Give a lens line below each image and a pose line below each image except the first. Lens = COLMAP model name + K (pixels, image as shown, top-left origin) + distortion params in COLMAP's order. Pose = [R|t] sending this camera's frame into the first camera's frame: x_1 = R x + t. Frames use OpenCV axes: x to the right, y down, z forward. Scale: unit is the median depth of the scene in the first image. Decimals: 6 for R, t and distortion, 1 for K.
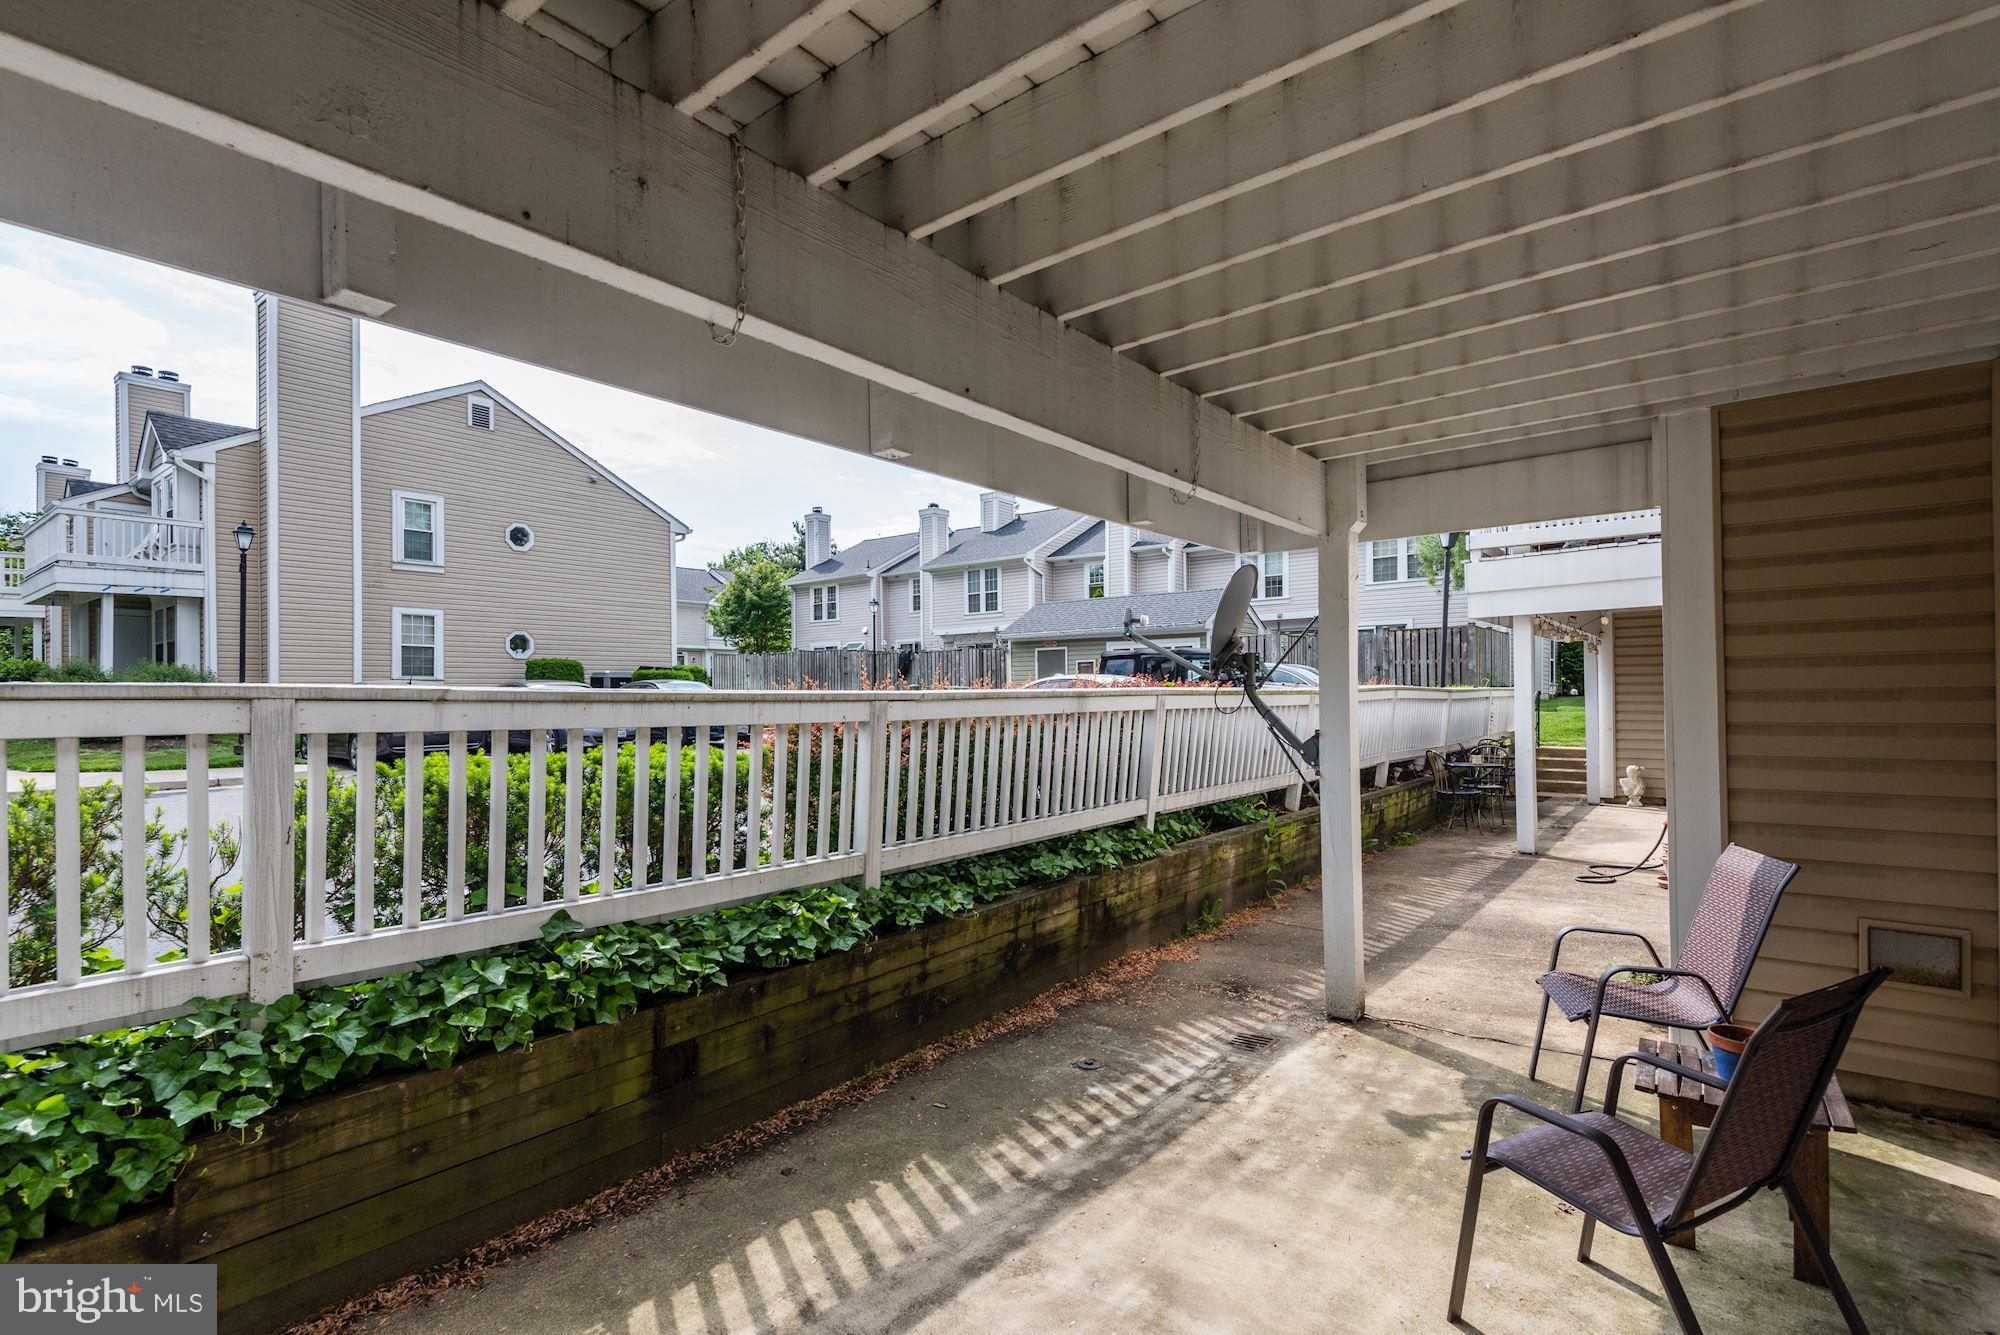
lens RADIAL K [[931.7, 0, 999.5], [0, 931.7, 680.1], [0, 0, 1]] dist [0.027524, -0.023509]
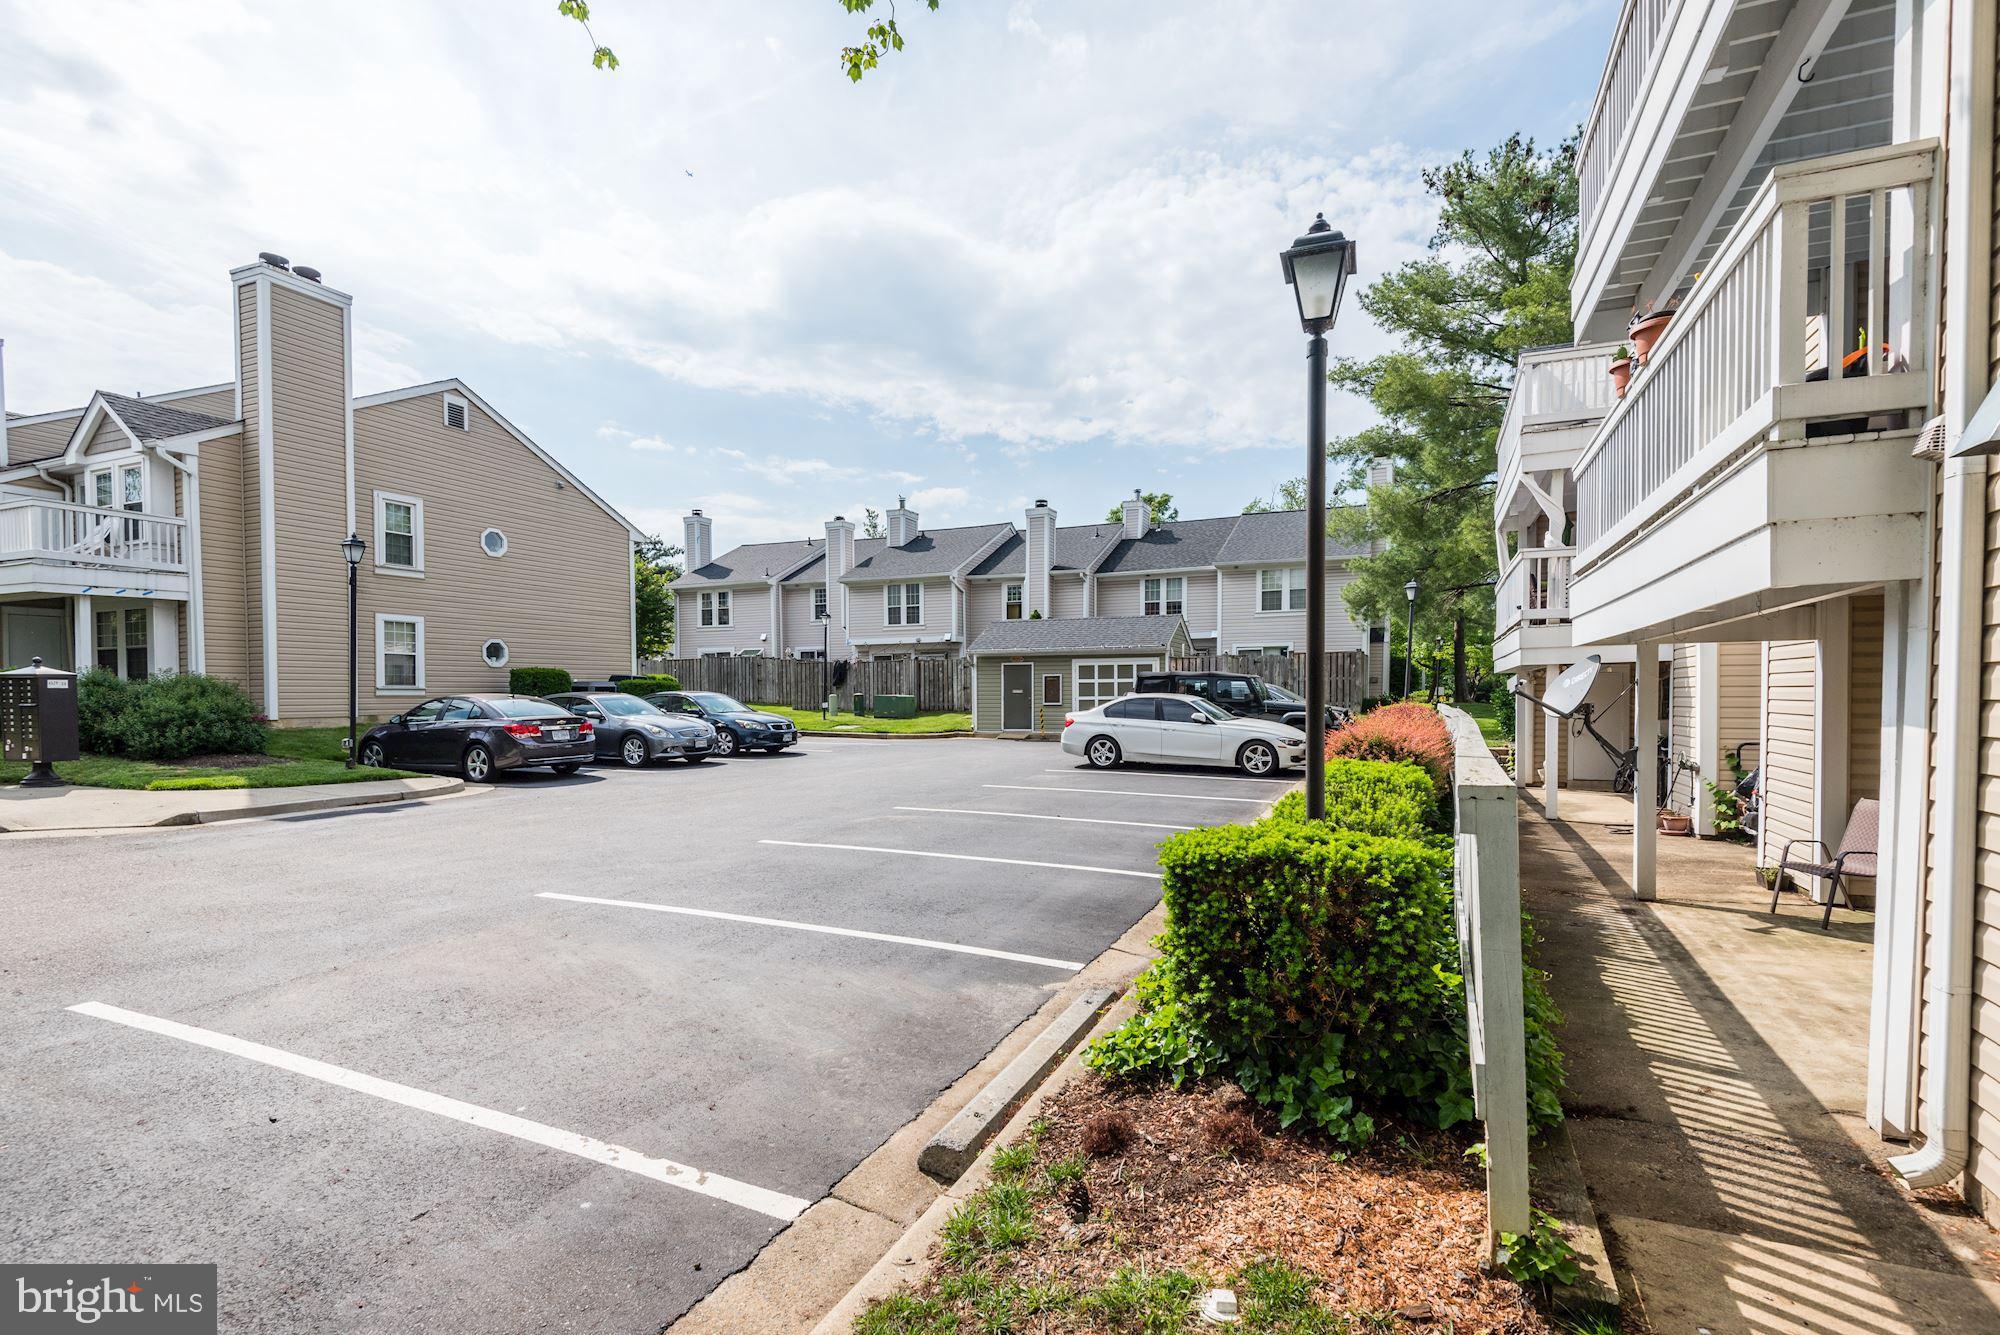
lens RADIAL K [[934.0, 0, 997.9], [0, 934.0, 722.1], [0, 0, 1]] dist [0.022956, -0.024003]
pose [[0.967613, -0.003210, 0.252417, -1.346084], [-0.008005, 0.999026, 0.043392, -0.065310], [-0.252310, -0.044007, 0.966645, -0.469814]]
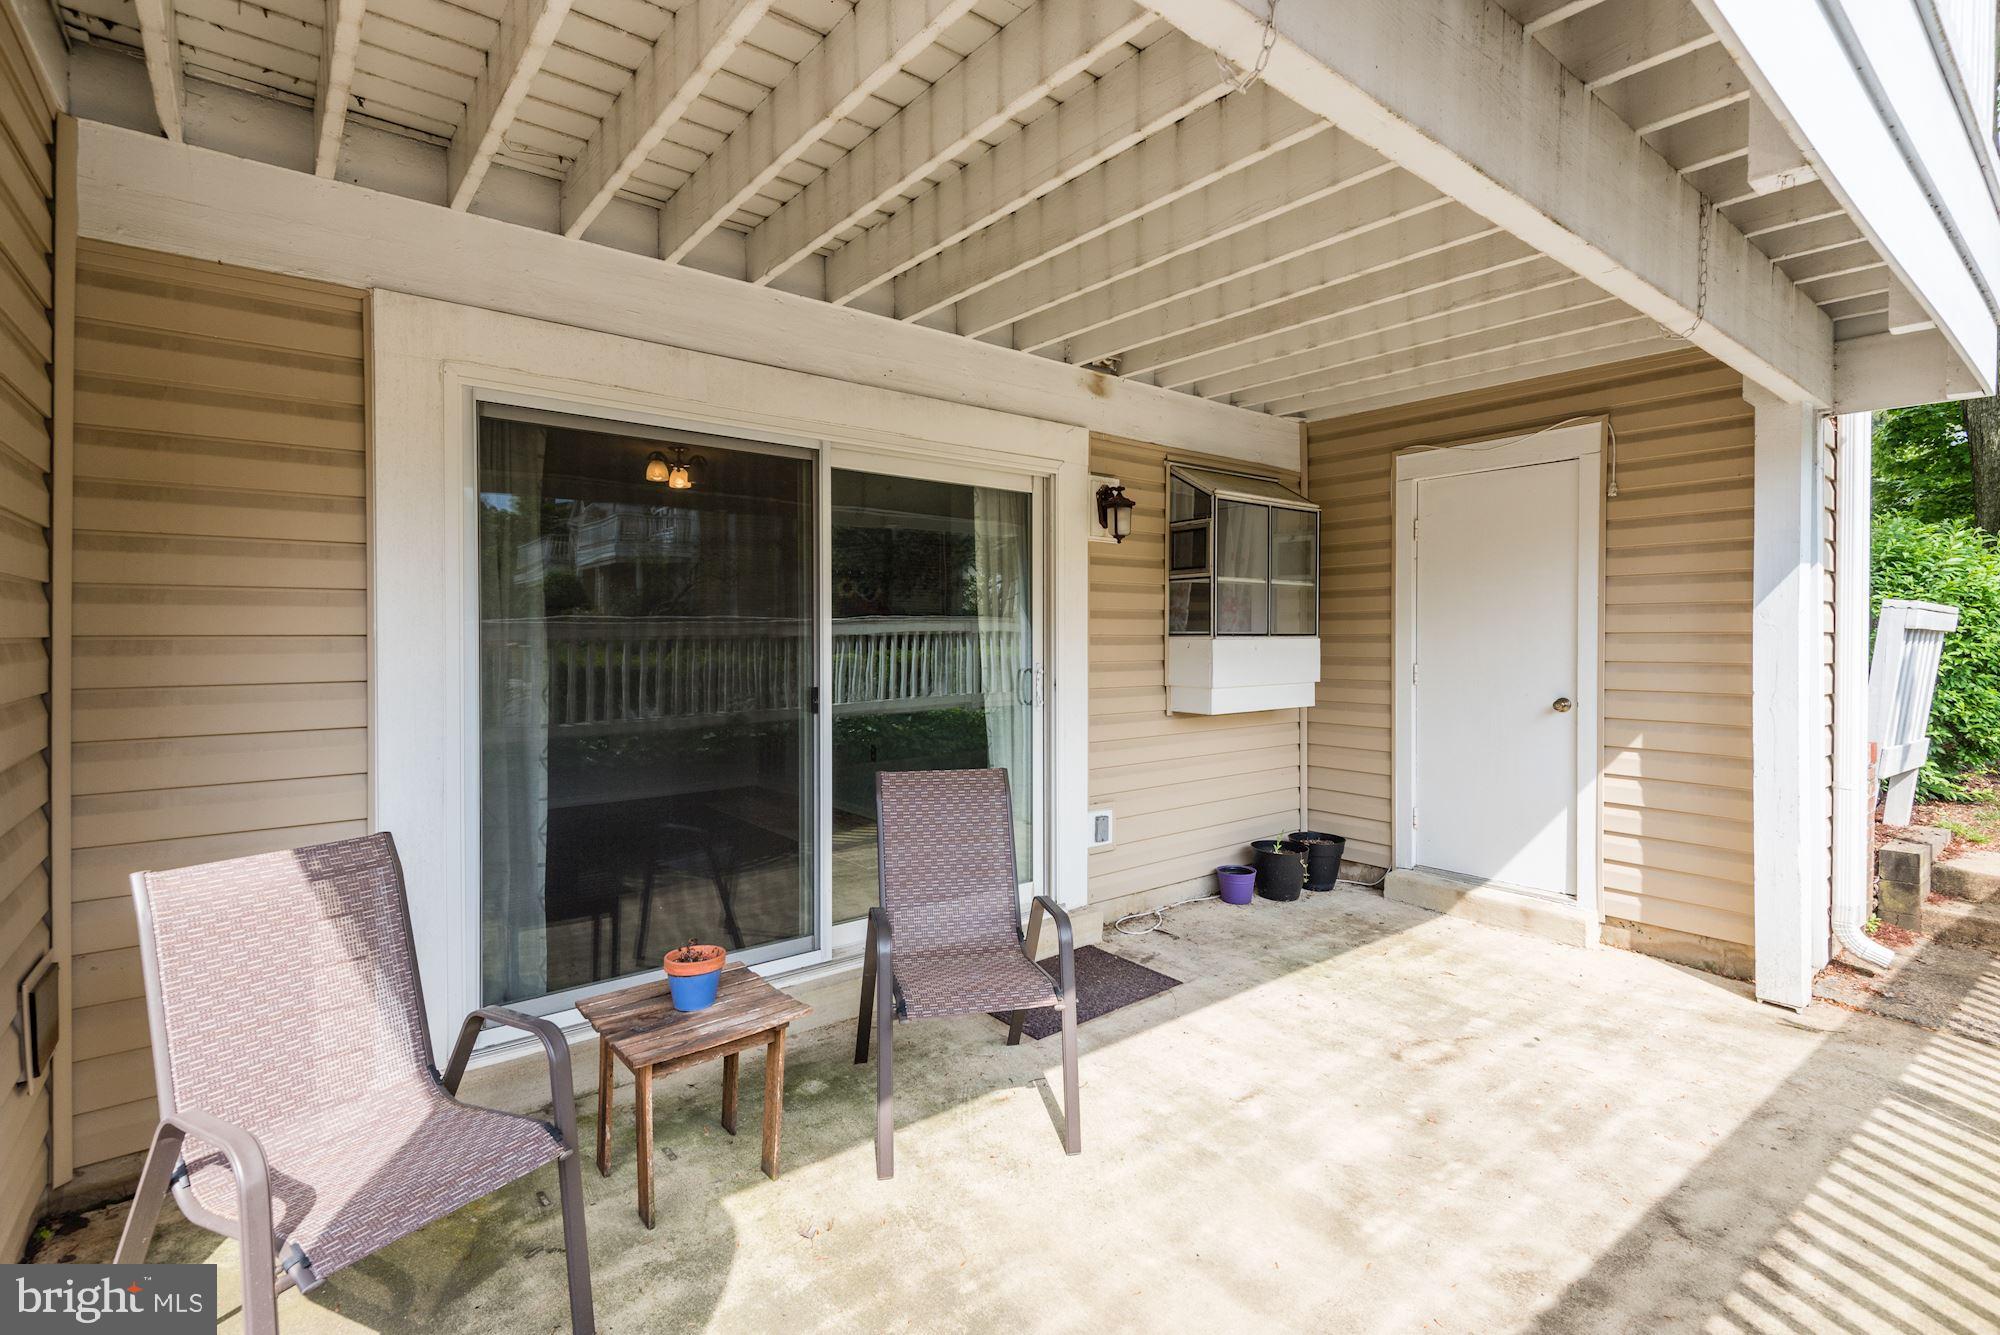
lens RADIAL K [[920.7, 0, 1021.9], [0, 920.7, 629.8], [0, 0, 1]] dist [0.044939, -0.020869]
pose [[-0.978450, 0.008054, 0.206327, 0.160616], [0.003682, 0.999761, -0.021565, 0.041426], [-0.206451, -0.020341, -0.978245, 1.087274]]
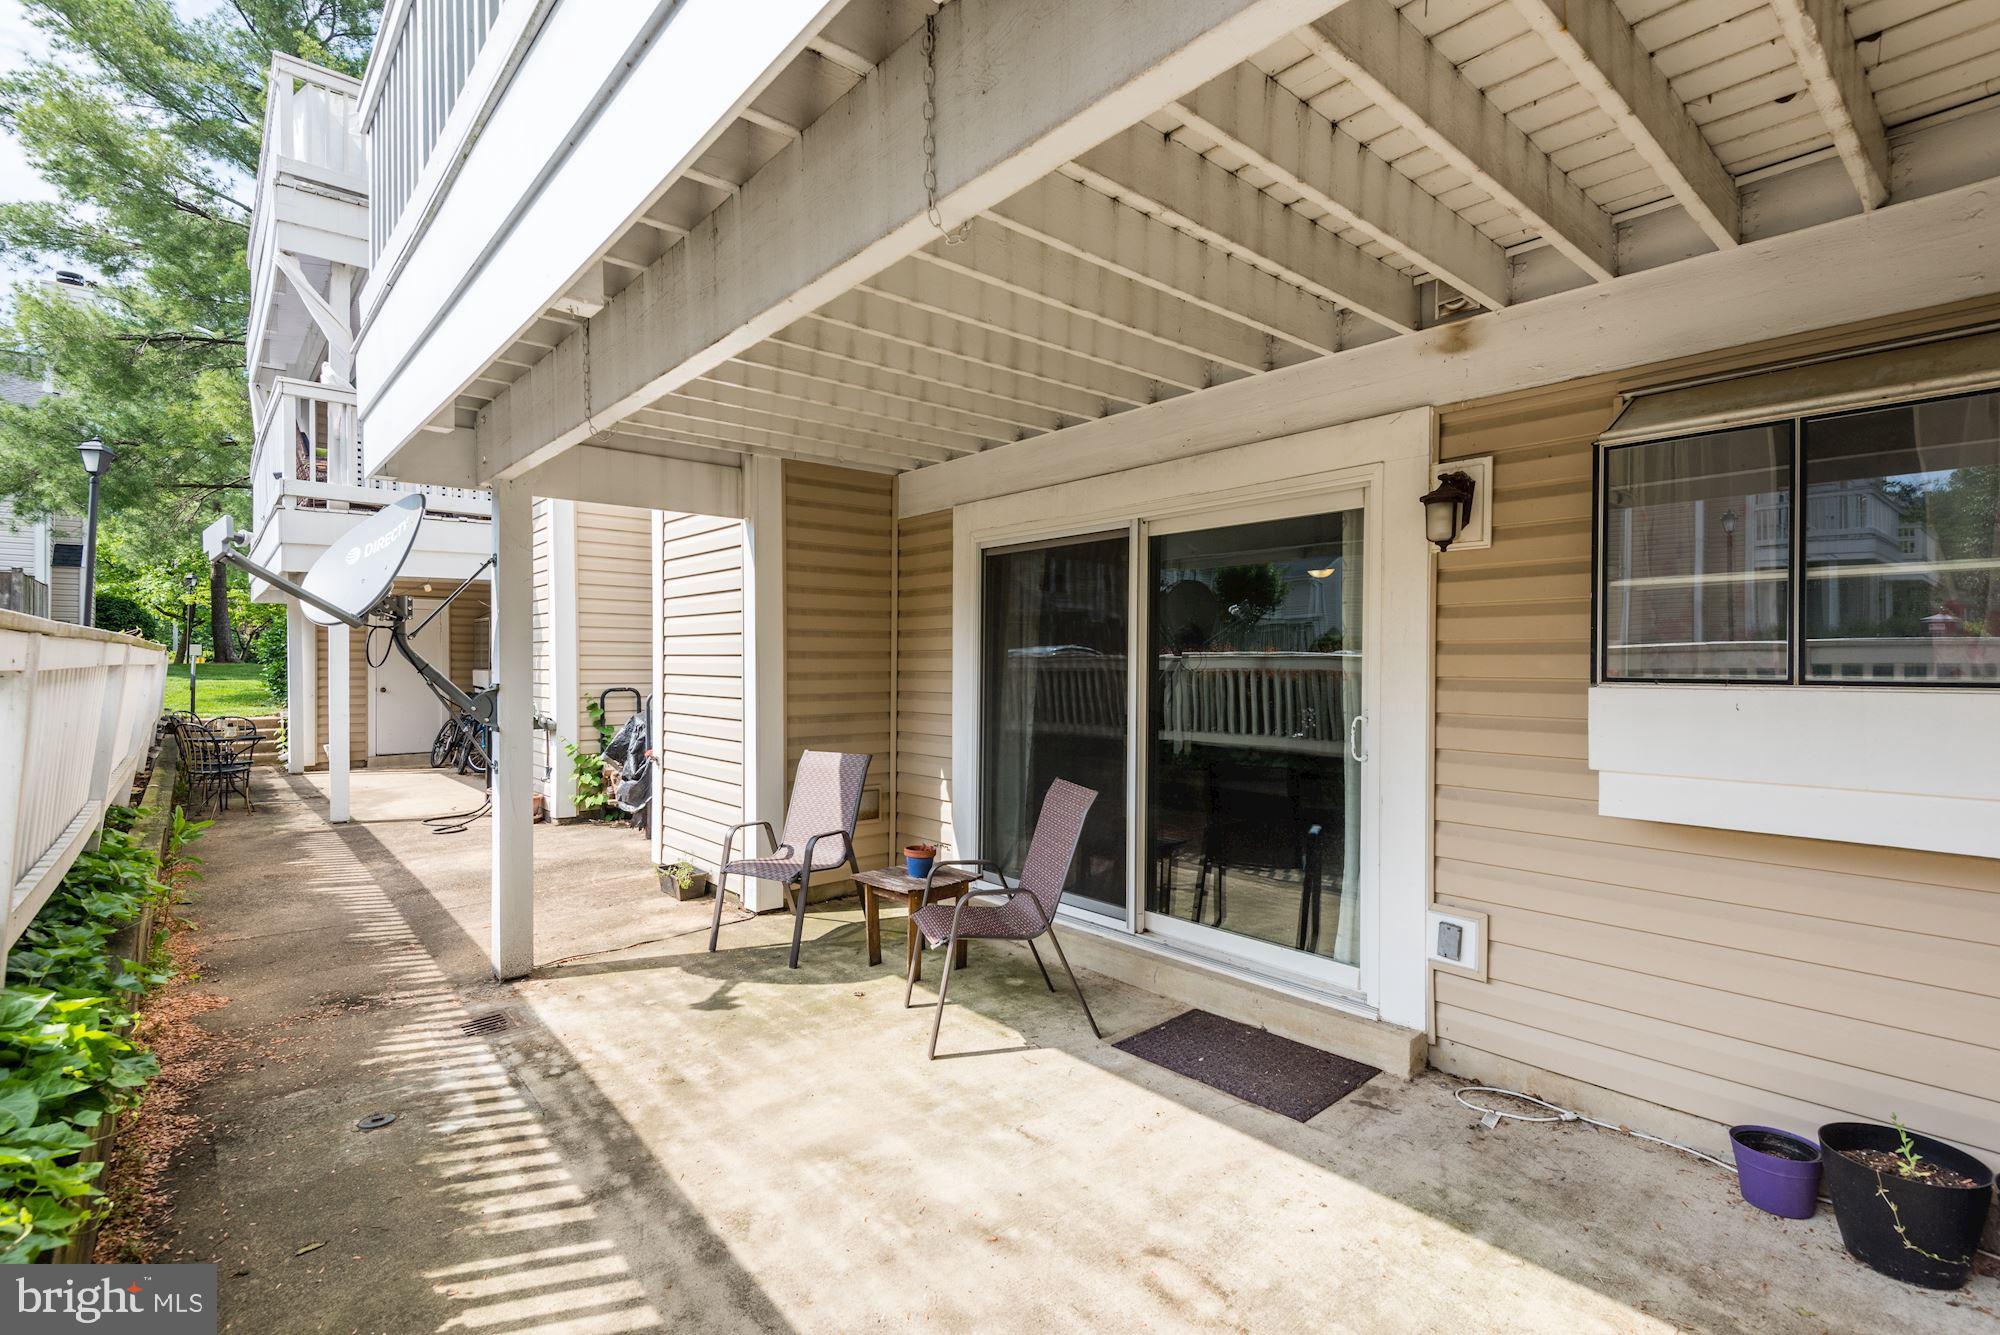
lens RADIAL K [[929.3, 0, 997.1], [0, 929.3, 666.4], [0, 0, 1]] dist [0.036390, -0.023225]
pose [[0.182145, 0.008358, 0.983236, -0.505442], [-0.021849, 0.999751, -0.004451, 0.027968], [-0.983029, -0.020672, 0.182283, 0.325625]]
